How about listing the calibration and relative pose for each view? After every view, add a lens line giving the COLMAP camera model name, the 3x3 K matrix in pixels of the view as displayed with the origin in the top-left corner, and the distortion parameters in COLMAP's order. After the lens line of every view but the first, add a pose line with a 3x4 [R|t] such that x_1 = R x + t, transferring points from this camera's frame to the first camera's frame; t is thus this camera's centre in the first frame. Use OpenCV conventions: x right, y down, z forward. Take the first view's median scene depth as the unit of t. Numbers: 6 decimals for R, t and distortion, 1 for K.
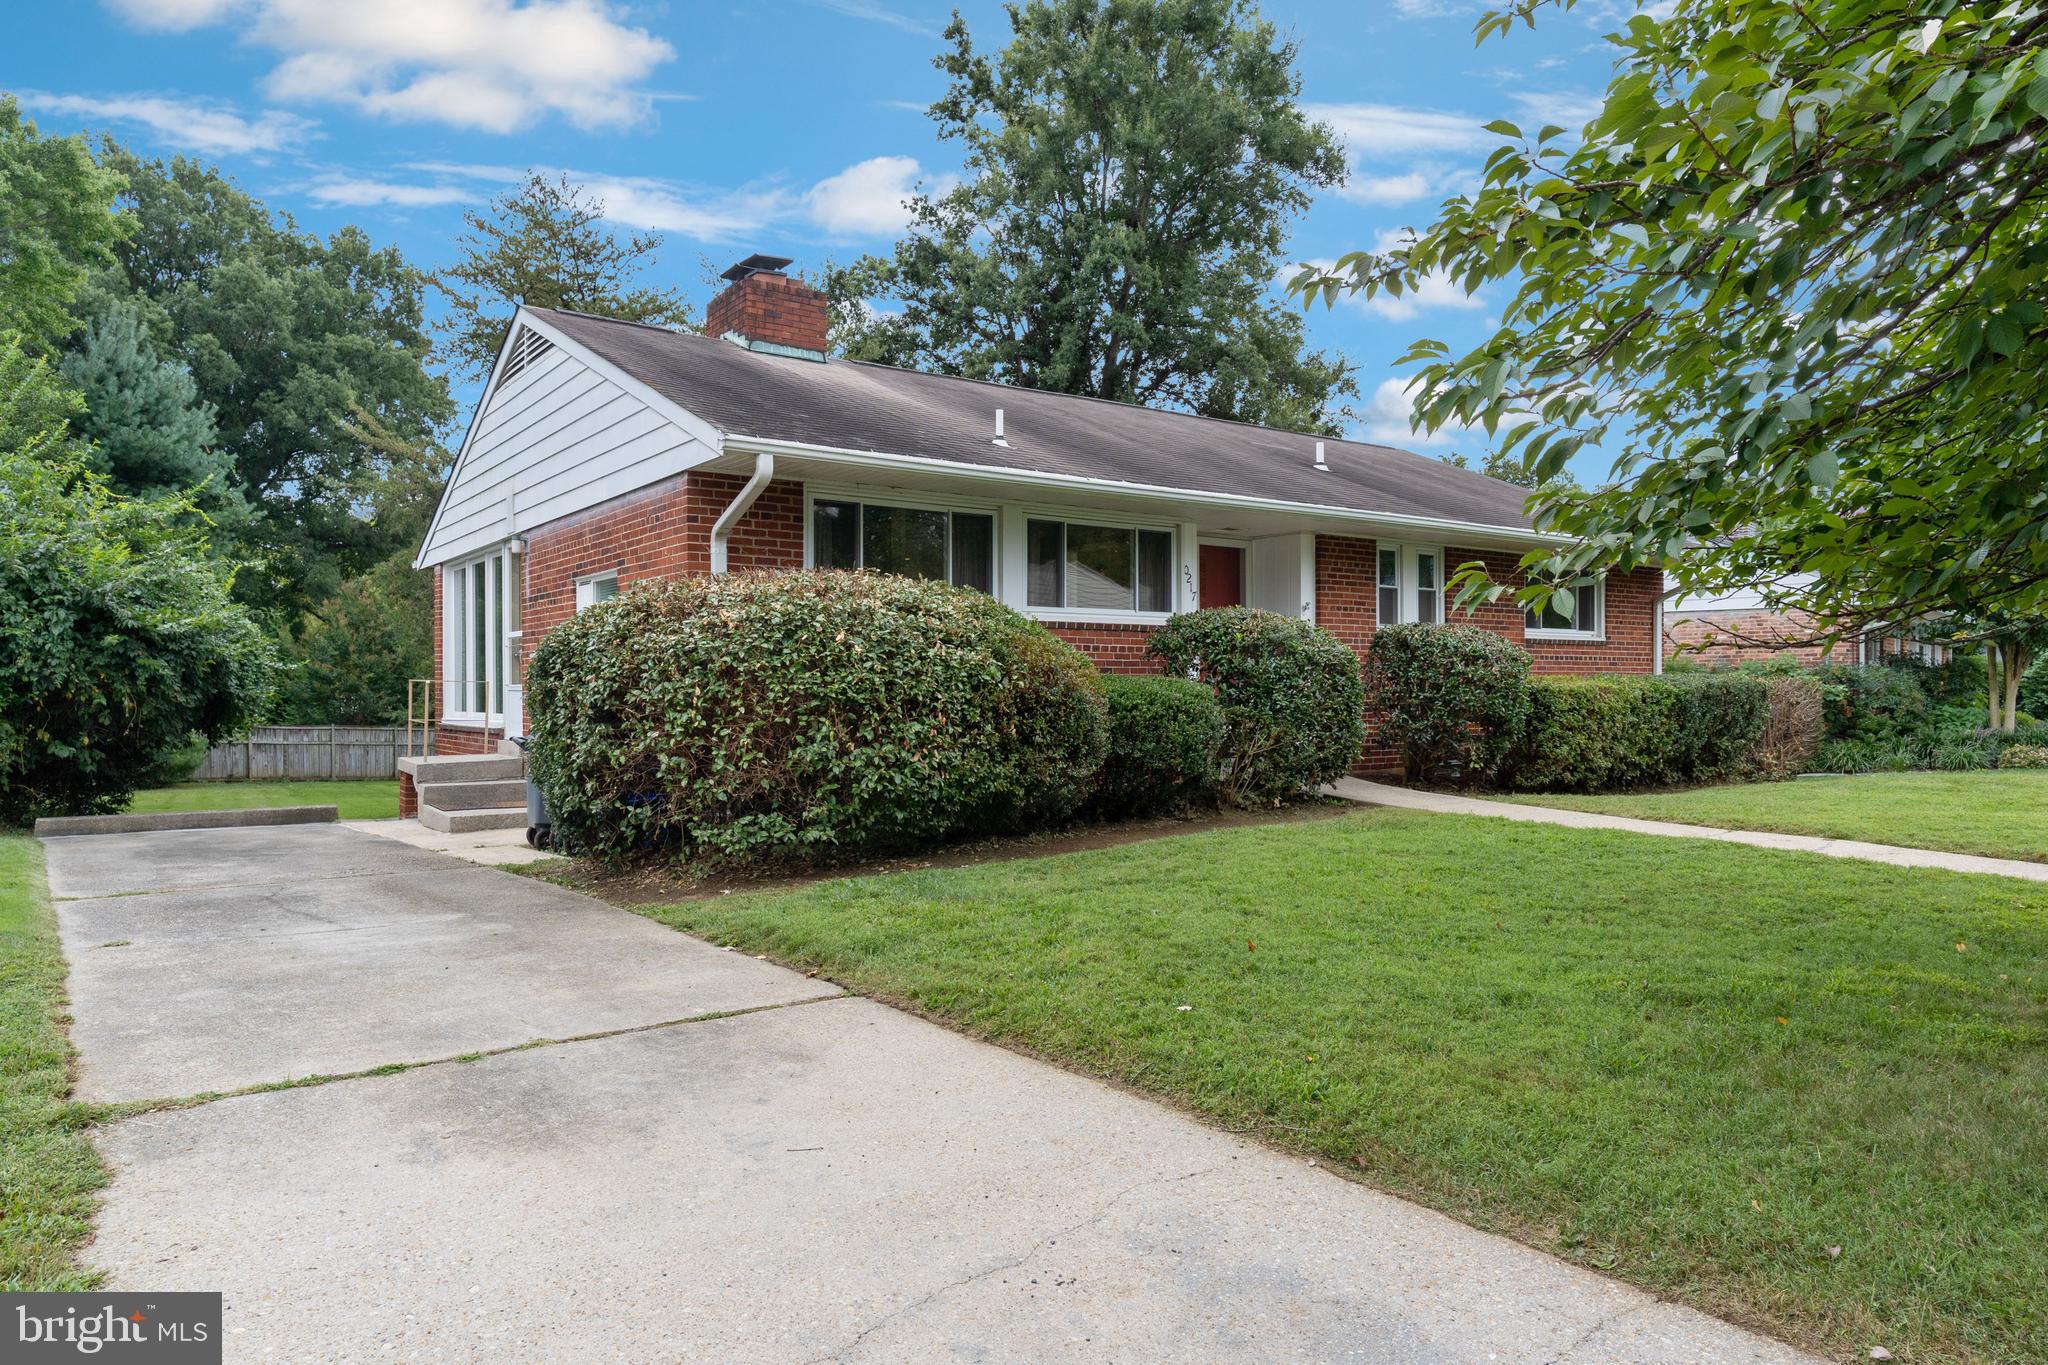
lens RADIAL K [[1303.2, 0, 1021.9], [0, 1303.2, 698.4], [0, 0, 1]] dist [0.004063, 0.002280]
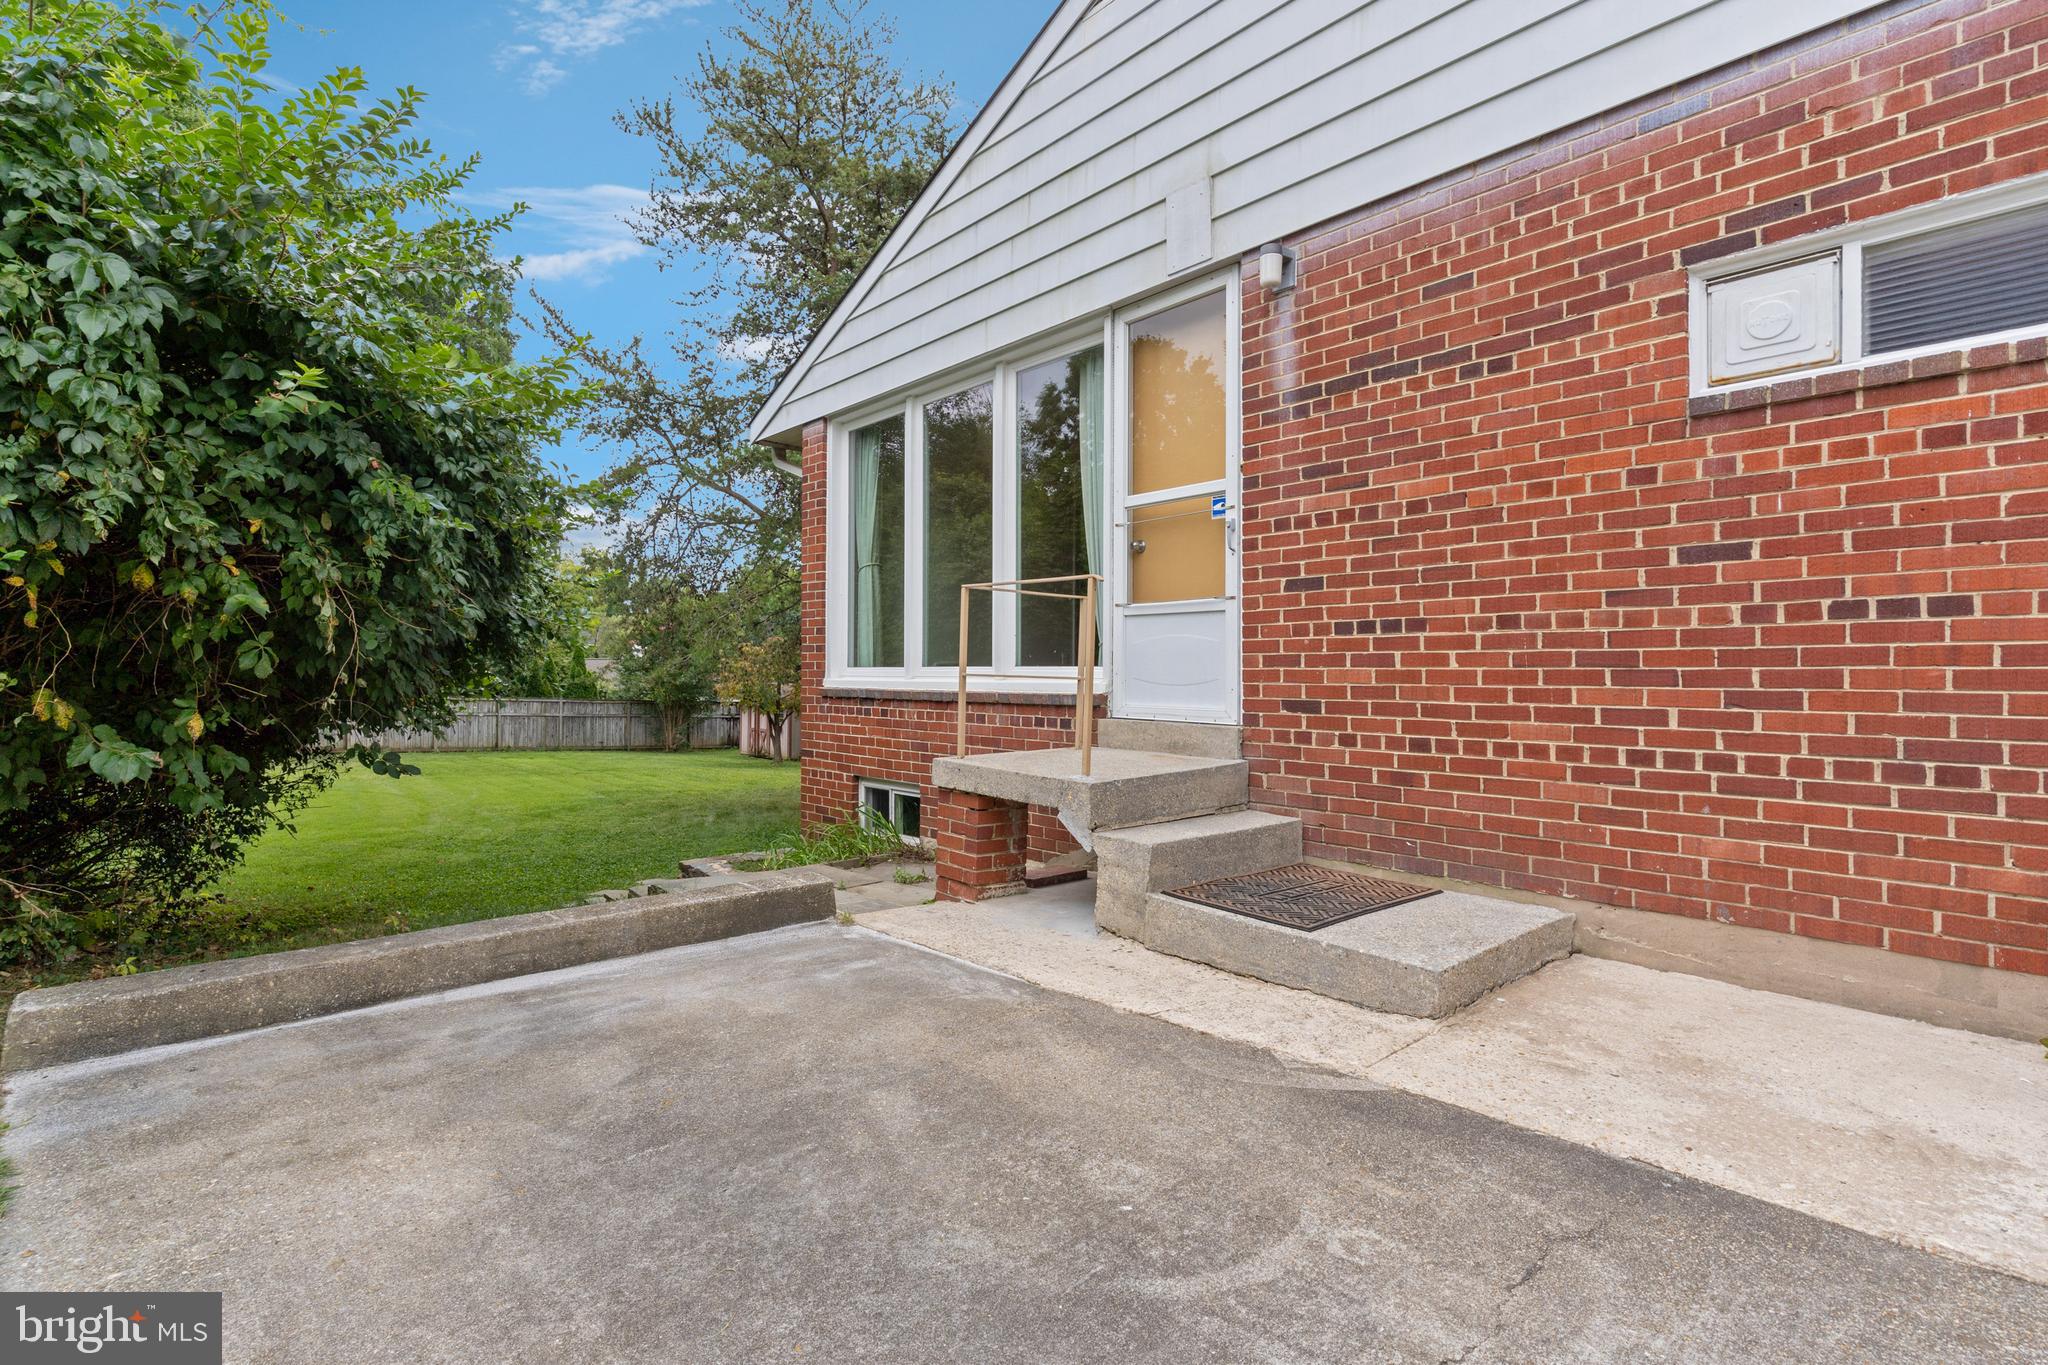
lens RADIAL K [[974.4, 0, 1008.8], [0, 974.4, 667.5], [0, 0, 1]] dist [0.004338, -0.000448]
pose [[0.995870, 0.006619, 0.090554, -0.537926], [-0.005496, 0.999905, -0.012654, 0.020066], [-0.090629, 0.012104, 0.995811, 0.740631]]
